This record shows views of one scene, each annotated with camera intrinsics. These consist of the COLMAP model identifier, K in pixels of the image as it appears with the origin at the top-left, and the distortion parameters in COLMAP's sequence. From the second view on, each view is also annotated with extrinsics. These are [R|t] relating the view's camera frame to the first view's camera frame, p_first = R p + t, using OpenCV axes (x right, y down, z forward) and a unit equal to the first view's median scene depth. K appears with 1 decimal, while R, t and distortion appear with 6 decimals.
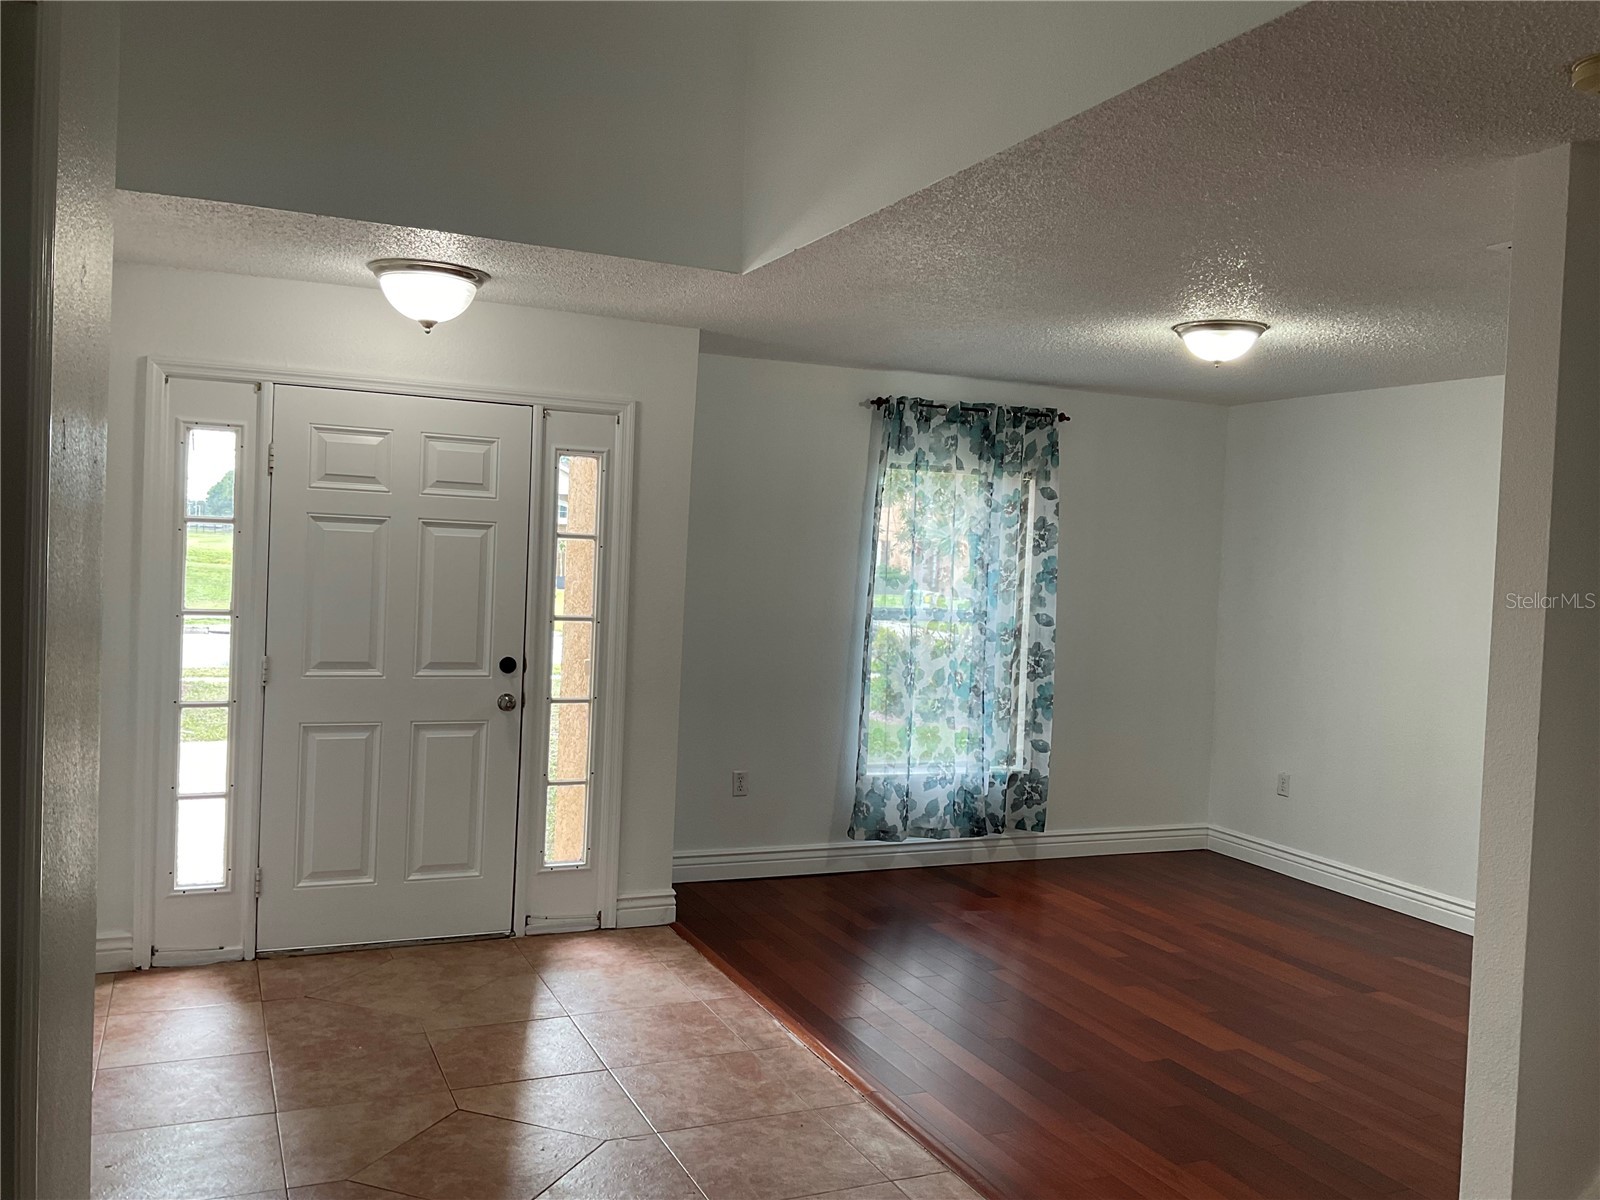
lens RADIAL K [[1317.9, 0, 796.7], [0, 1317.9, 586.0], [0, 0, 1]] dist [0.108634, -0.213169]
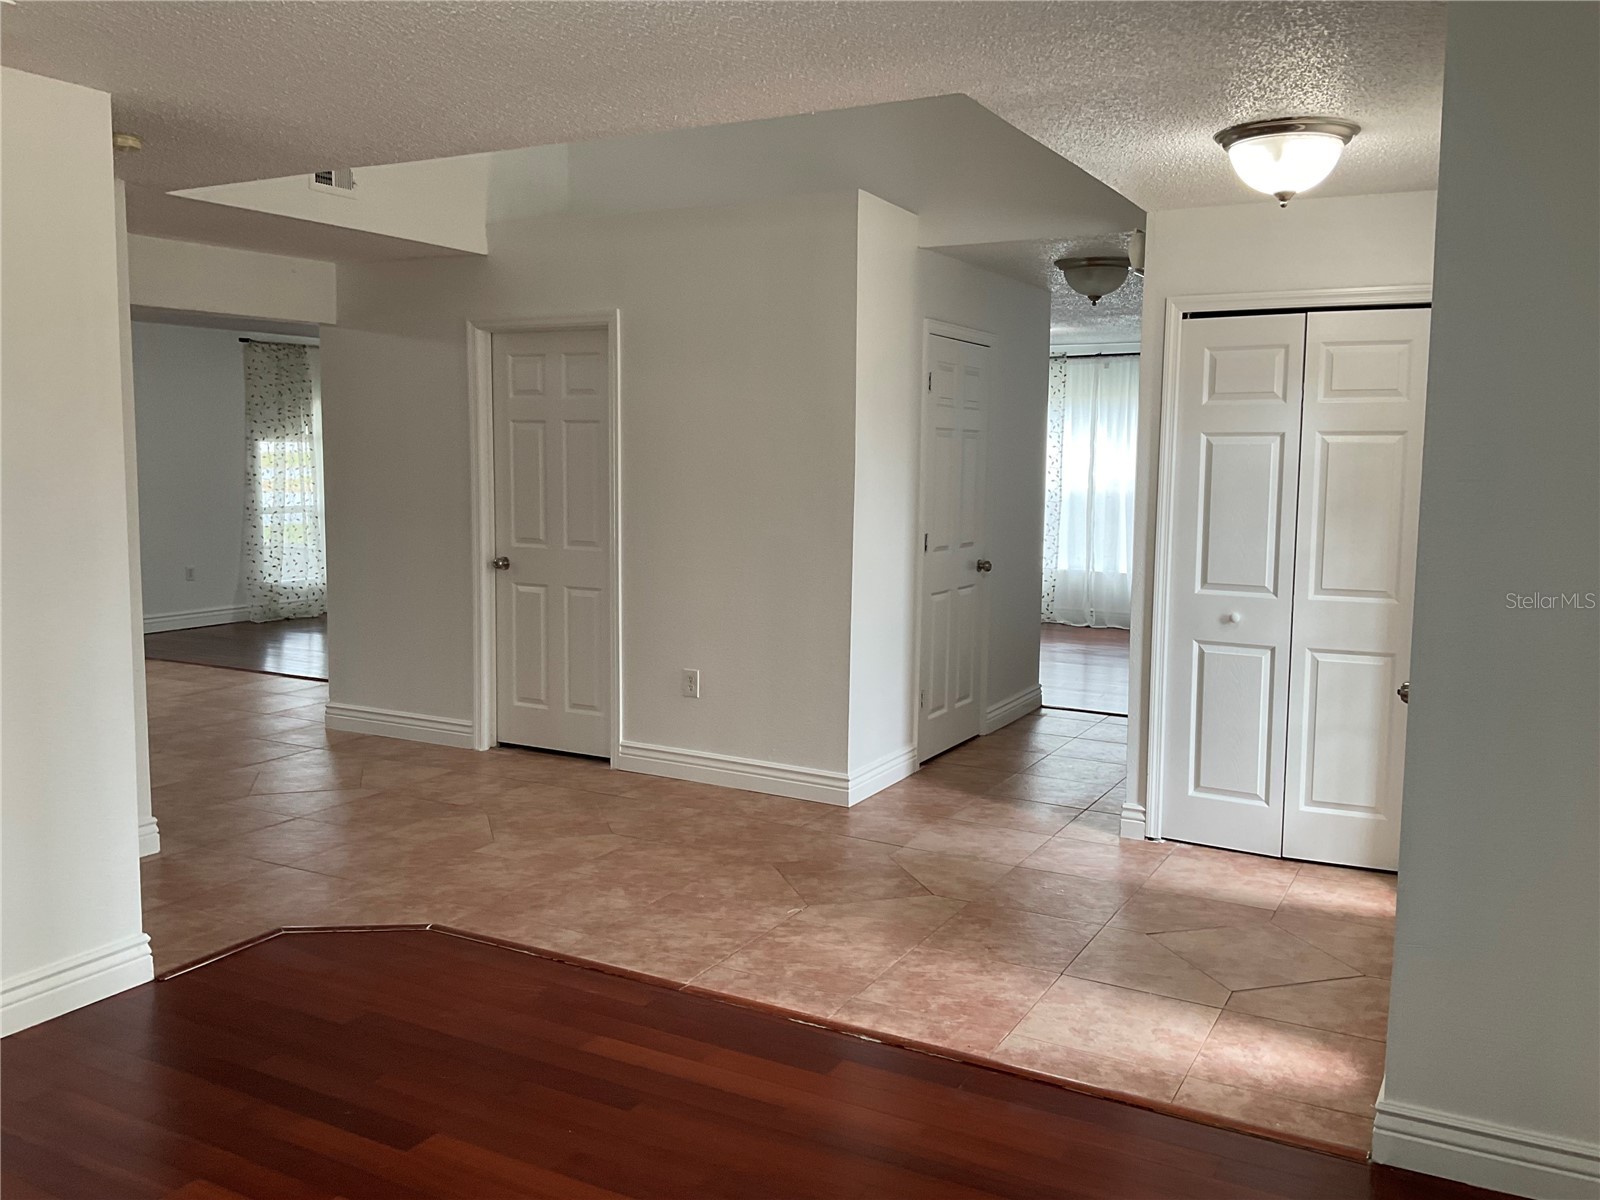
lens RADIAL K [[1317.9, 0, 796.7], [0, 1317.9, 586.0], [0, 0, 1]] dist [0.108634, -0.213169]
pose [[-0.794573, 0.012412, -0.607042, 0.435238], [-0.058060, 0.993656, 0.096313, -0.011097], [0.604387, 0.111772, -0.788812, 1.333101]]
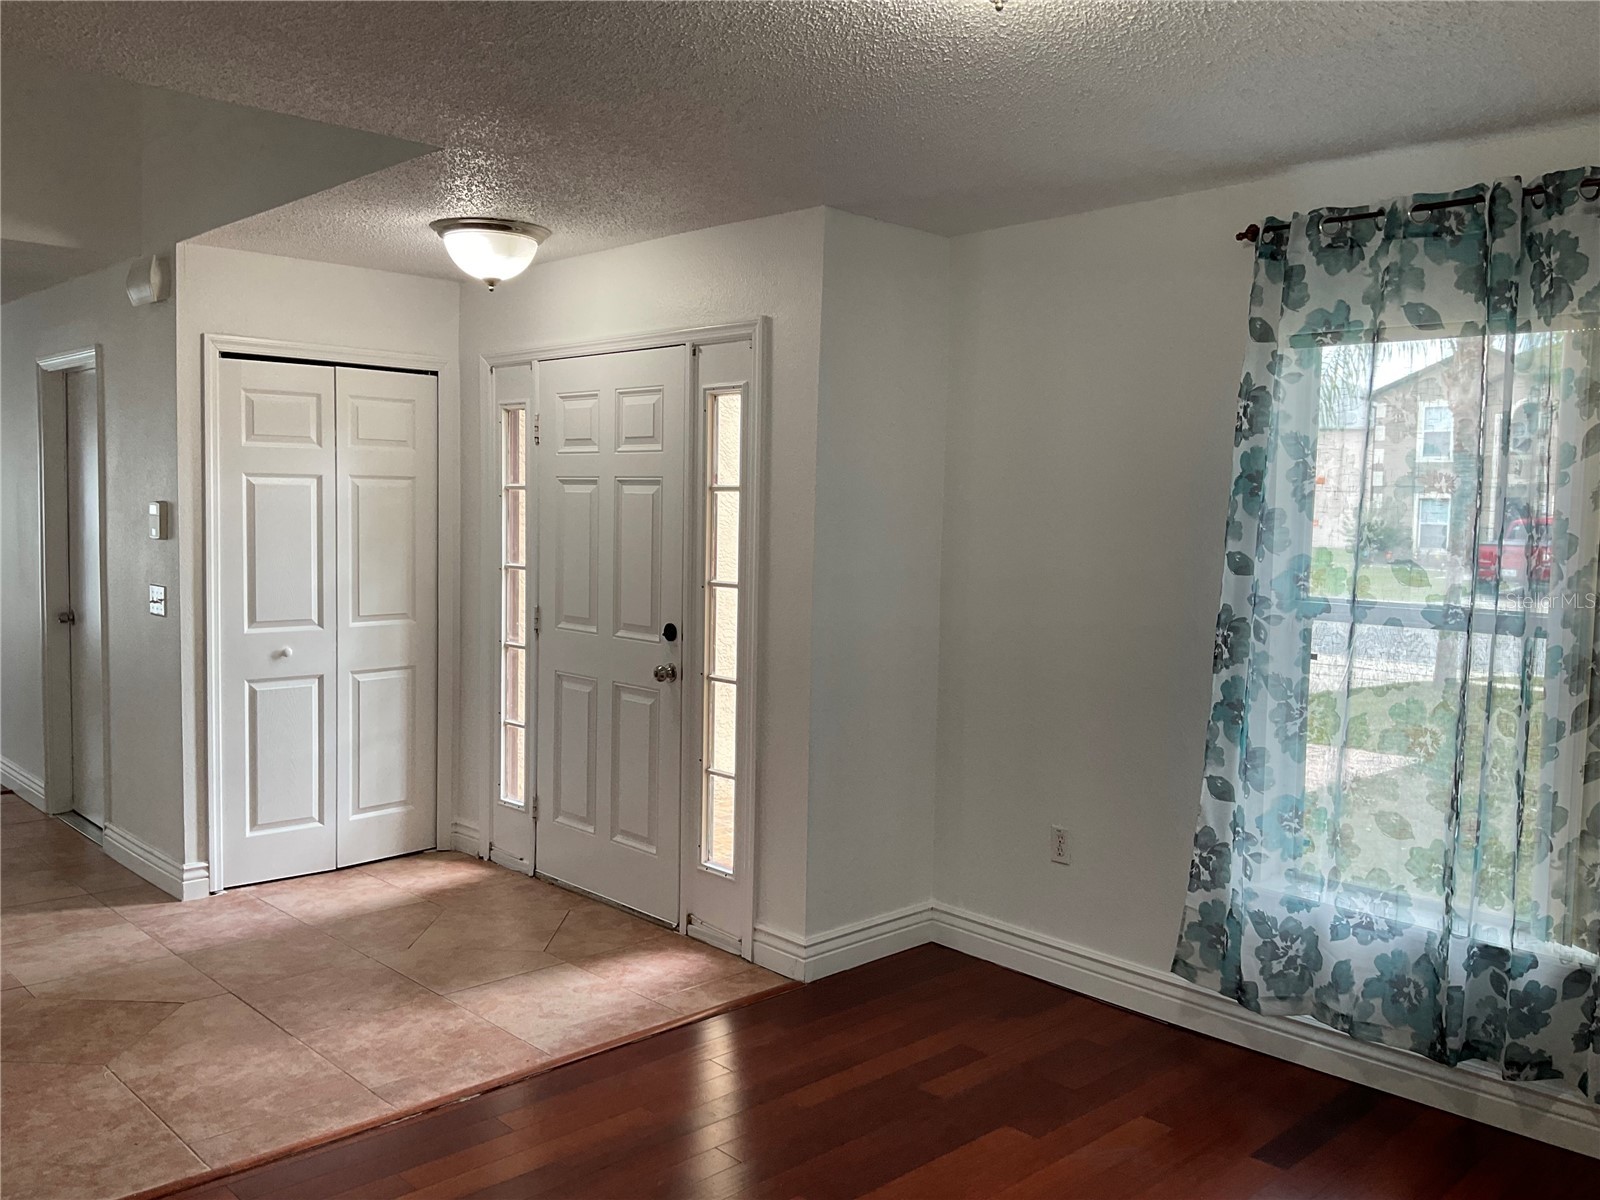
lens RADIAL K [[1317.9, 0, 796.7], [0, 1317.9, 586.0], [0, 0, 1]] dist [0.108634, -0.213169]
pose [[0.342027, 0.022839, -0.939412, 0.670204], [-0.027557, 0.999518, 0.014267, 0.012280], [0.939286, 0.021008, 0.342492, 0.770786]]
